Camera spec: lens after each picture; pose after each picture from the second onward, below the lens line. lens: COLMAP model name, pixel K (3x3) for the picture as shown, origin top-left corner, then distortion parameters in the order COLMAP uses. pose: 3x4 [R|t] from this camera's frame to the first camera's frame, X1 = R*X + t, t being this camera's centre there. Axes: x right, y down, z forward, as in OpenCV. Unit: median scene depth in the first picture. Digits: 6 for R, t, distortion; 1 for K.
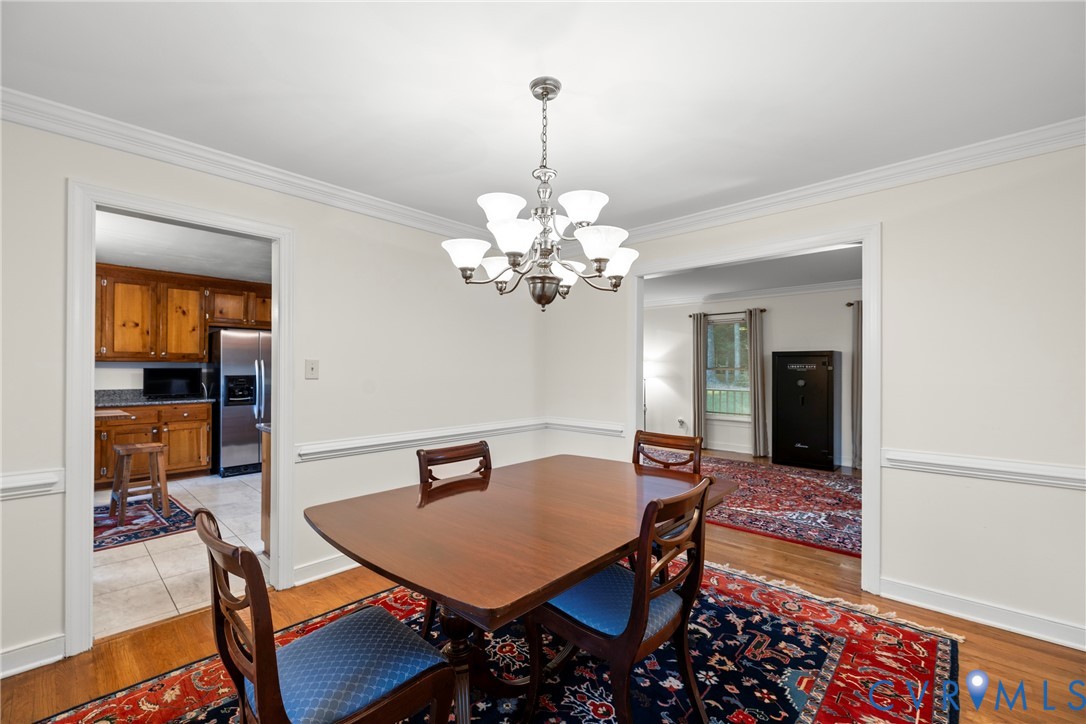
lens RADIAL K [[462.2, 0, 542.5], [0, 462.2, 366.1], [0, 0, 1]] dist [0.005958, 0.000826]
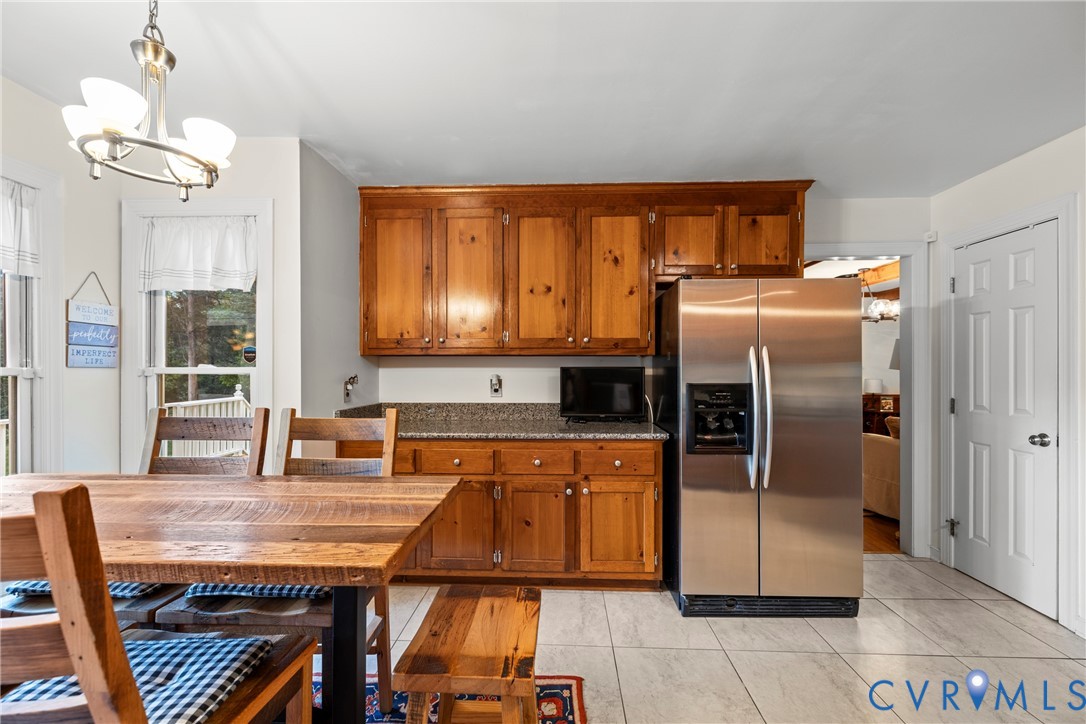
lens RADIAL K [[462.2, 0, 543.7], [0, 462.2, 367.9], [0, 0, 1]] dist [0.005958, 0.000826]
pose [[0.657392, -0.003581, -0.753541, -0.443438], [0.005168, 0.999987, -0.000243, 0.005172], [0.753531, -0.003734, 0.657401, 0.608135]]
